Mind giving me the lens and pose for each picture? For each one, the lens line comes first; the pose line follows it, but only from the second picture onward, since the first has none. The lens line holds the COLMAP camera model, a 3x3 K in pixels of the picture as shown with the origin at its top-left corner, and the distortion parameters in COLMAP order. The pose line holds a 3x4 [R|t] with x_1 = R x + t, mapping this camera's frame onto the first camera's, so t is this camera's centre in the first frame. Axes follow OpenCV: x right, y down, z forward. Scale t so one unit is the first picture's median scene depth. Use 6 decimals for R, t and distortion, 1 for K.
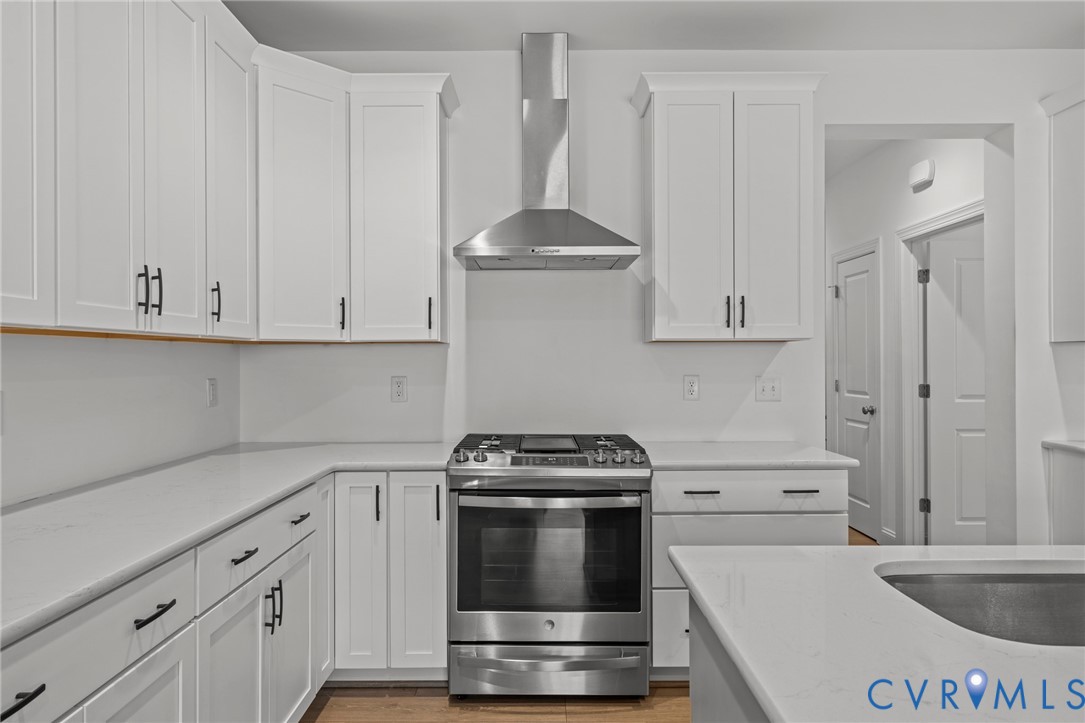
lens RADIAL K [[674.1, 0, 542.1], [0, 674.1, 359.3], [0, 0, 1]] dist [-0.003274, -0.000426]
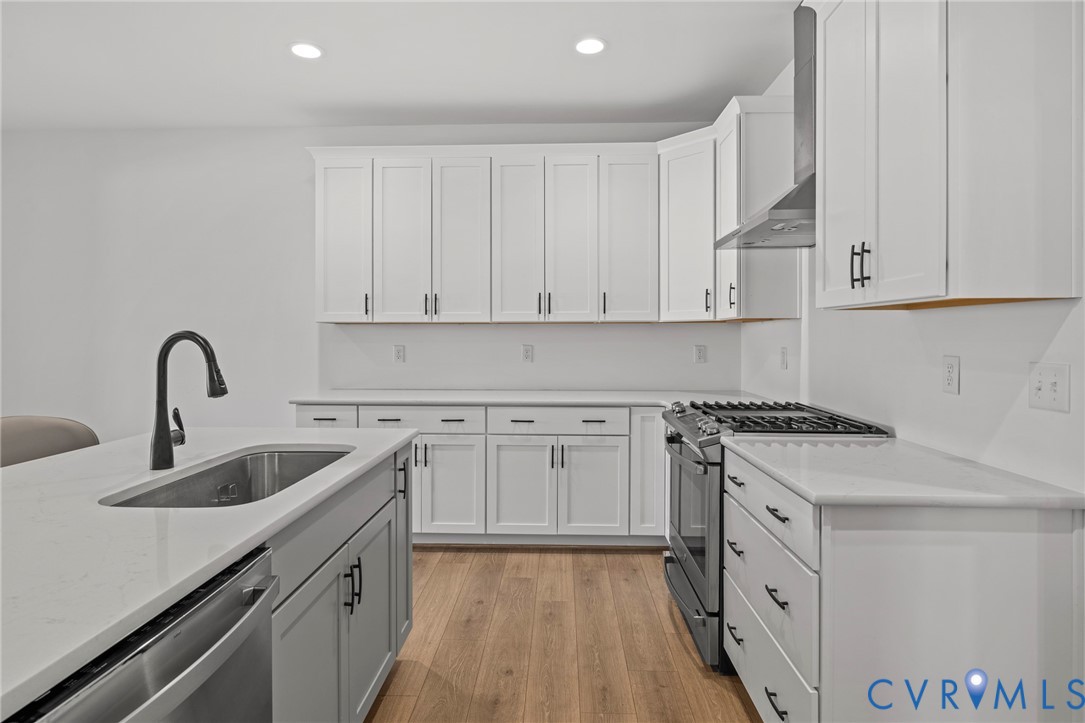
lens RADIAL K [[577.4, 0, 547.5], [0, 577.4, 338.1], [0, 0, 1]] dist [-0.002572, -0.000189]
pose [[-0.024628, 0.008372, -0.999662, 1.002979], [-0.001258, 0.999964, 0.008405, 0.000235], [0.999696, 0.001464, -0.024616, 0.761740]]
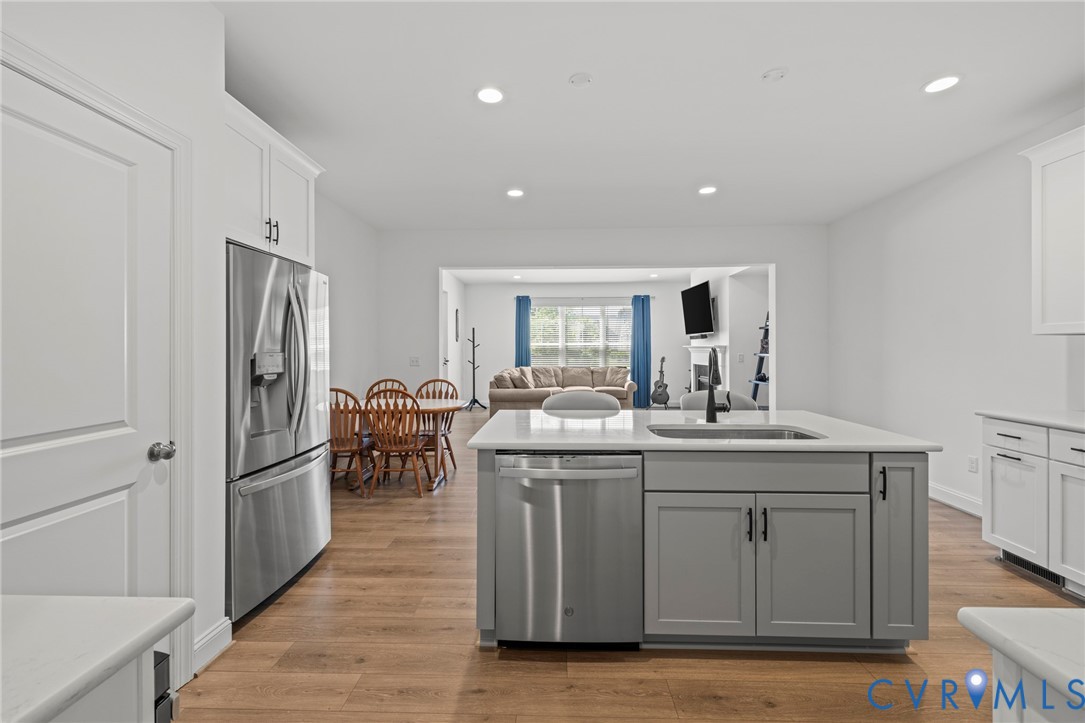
lens RADIAL K [[457.8, 0, 541.6], [0, 457.8, 367.0], [0, 0, 1]] dist [0.001157, -0.000125]
pose [[-0.999661, 0.005988, 0.025355, 0.702521], [0.006941, 0.999265, 0.037687, 0.000959], [-0.025111, 0.037850, -0.998968, 1.243186]]
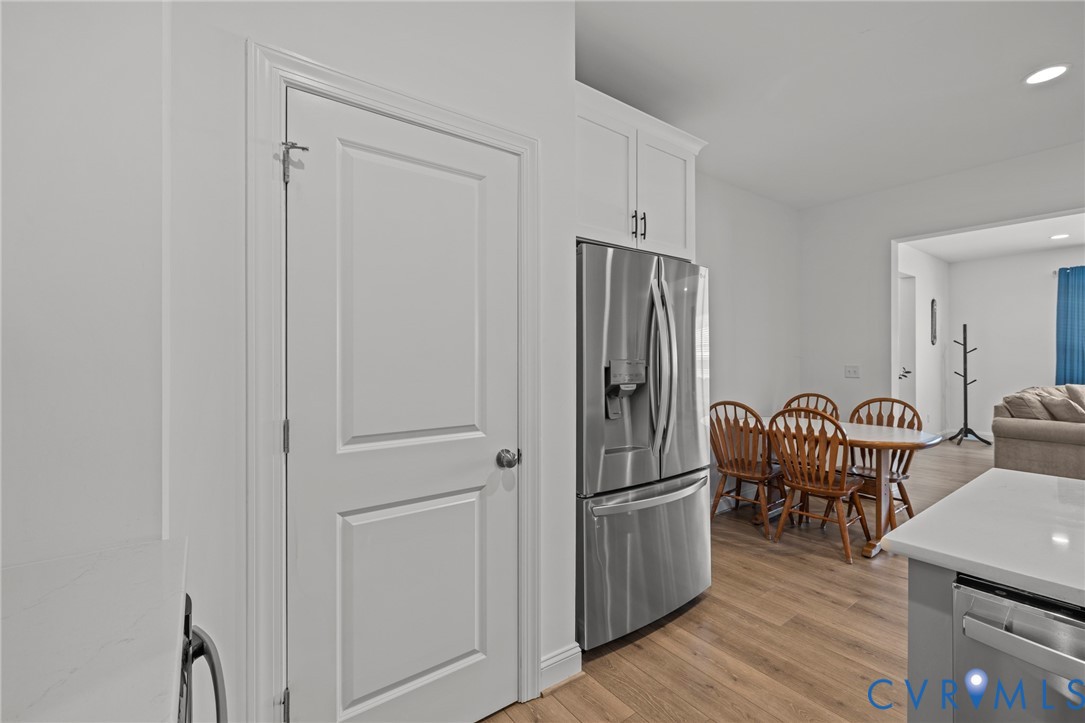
lens RADIAL K [[461.8, 0, 544.3], [0, 461.8, 356.9], [0, 0, 1]] dist [0.000948, 0.000176]
pose [[-0.602280, 0.005648, 0.798265, 0.703708], [0.004519, 0.999983, -0.003666, -0.000011], [-0.798272, 0.001399, -0.602295, 0.979822]]
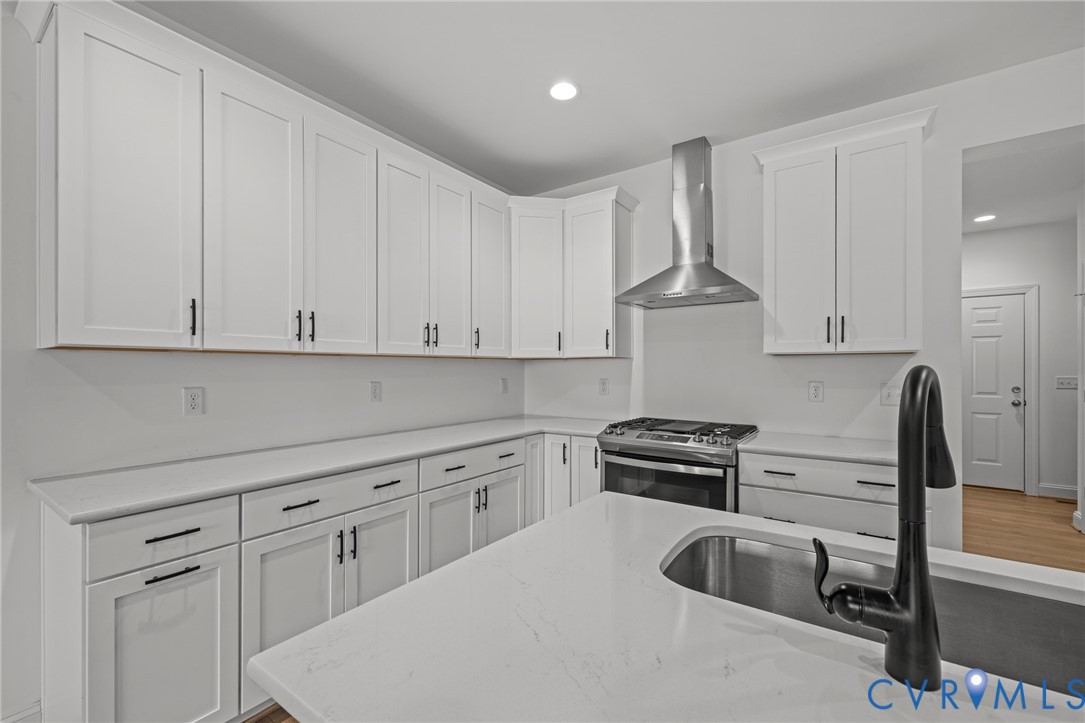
lens RADIAL K [[457.8, 0, 541.6], [0, 457.8, 367.0], [0, 0, 1]] dist [0.001157, -0.000125]
pose [[0.818539, -0.000338, -0.574450, 0.363054], [-0.002420, 0.999989, -0.004037, 0.001376], [0.574445, 0.004694, 0.818530, 0.030282]]
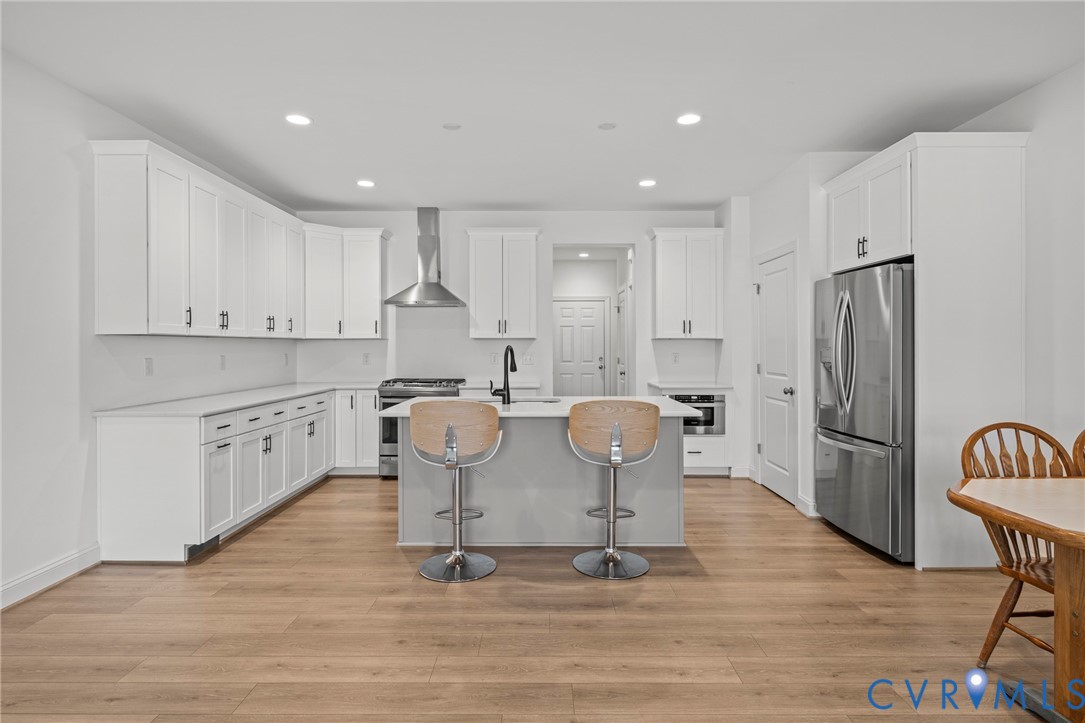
lens RADIAL K [[569.4, 0, 538.8], [0, 569.4, 352.4], [0, 0, 1]] dist [0.002516, 0.000191]
pose [[0.999989, 0.001569, -0.004417, 0.472910], [-0.001529, 0.999958, 0.009053, 0.003210], [0.004431, -0.009046, 0.999949, -1.154659]]
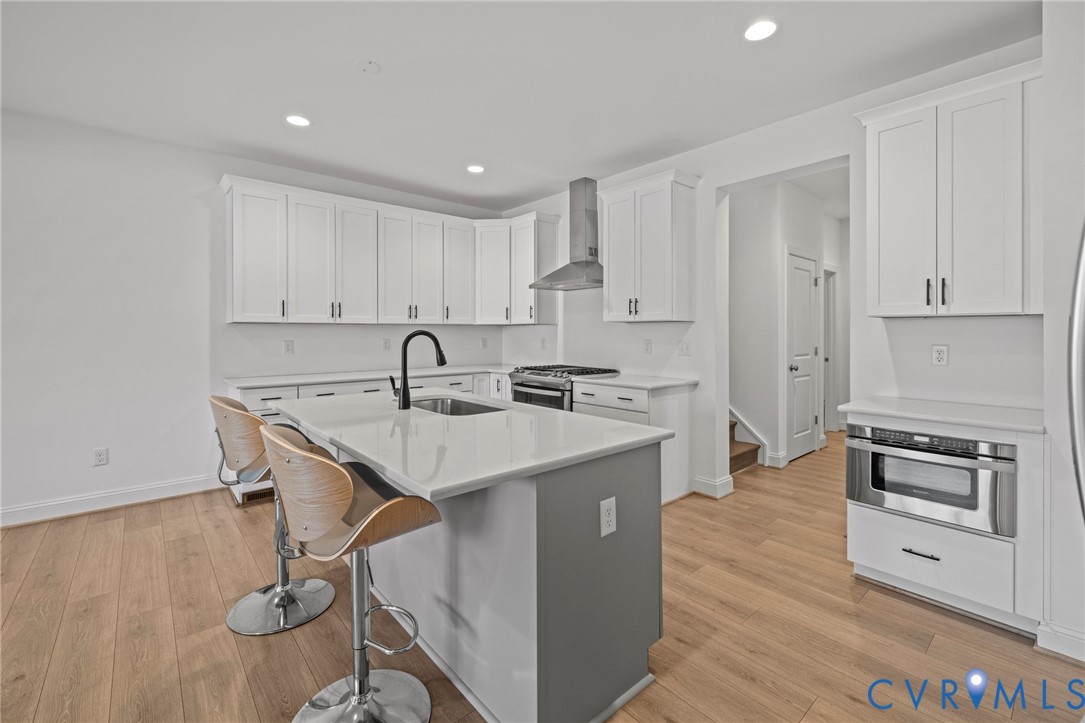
lens RADIAL K [[463.8, 0, 539.9], [0, 463.8, 334.3], [0, 0, 1]] dist [-0.000891, -0.000023]
pose [[0.656447, 0.006088, -0.754347, 1.227941], [-0.002139, 0.999978, 0.006209, -0.000010], [0.754369, -0.002462, 0.656446, -0.073042]]
